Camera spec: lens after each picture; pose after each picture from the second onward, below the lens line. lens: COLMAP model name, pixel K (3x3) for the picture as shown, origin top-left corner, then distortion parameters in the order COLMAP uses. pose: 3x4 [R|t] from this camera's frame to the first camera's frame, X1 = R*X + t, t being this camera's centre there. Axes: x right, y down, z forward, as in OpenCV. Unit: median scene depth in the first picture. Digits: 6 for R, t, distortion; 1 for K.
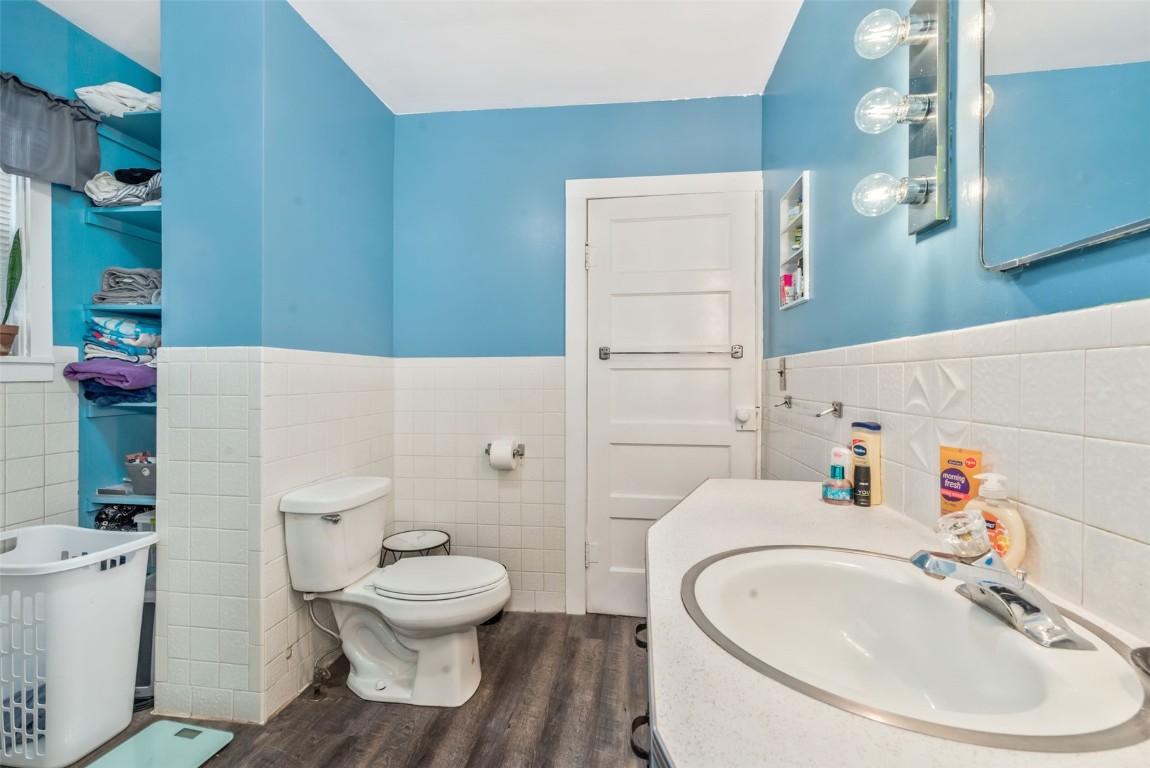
lens RADIAL K [[497.5, 0, 575.9], [0, 497.5, 379.6], [0, 0, 1]] dist [-0.000004, -0.000015]
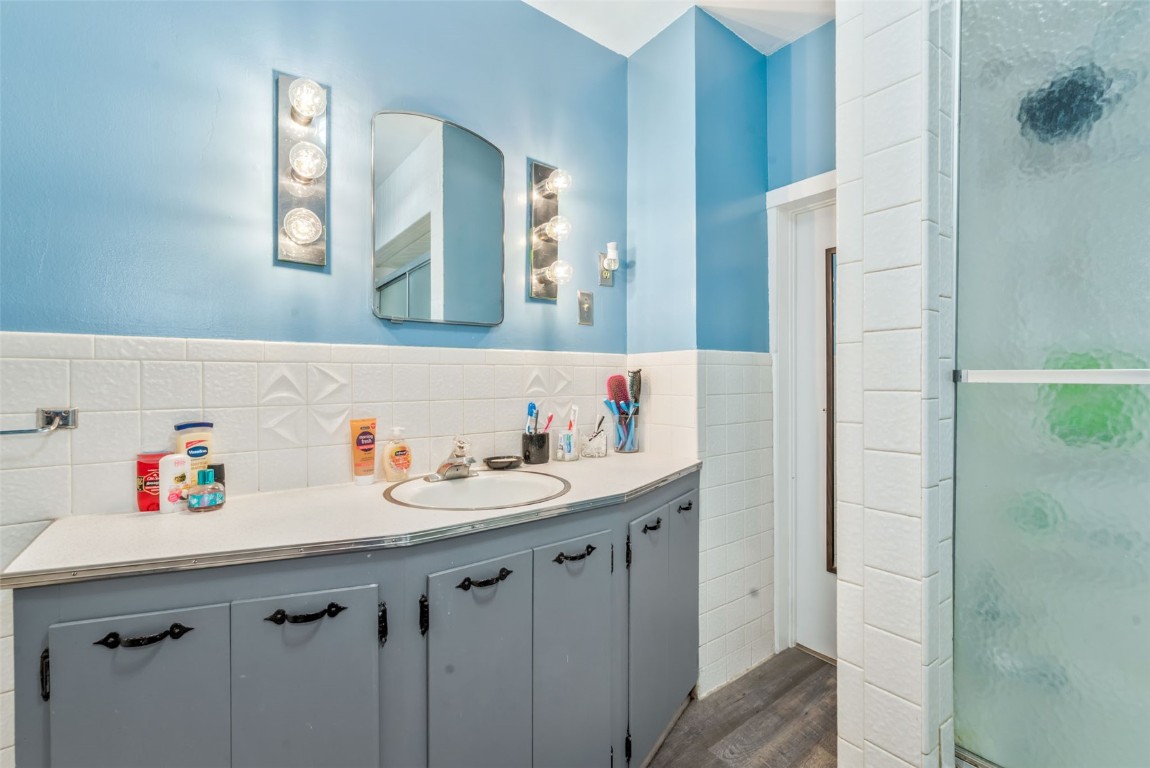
lens RADIAL K [[497.5, 0, 575.5], [0, 497.5, 385.0], [0, 0, 1]] dist [-0.000004, -0.000015]
pose [[-0.703701, 0.007693, 0.710454, -0.873408], [0.013367, 0.999908, 0.002412, 0.031115], [-0.710370, 0.011194, -0.703739, 1.635860]]
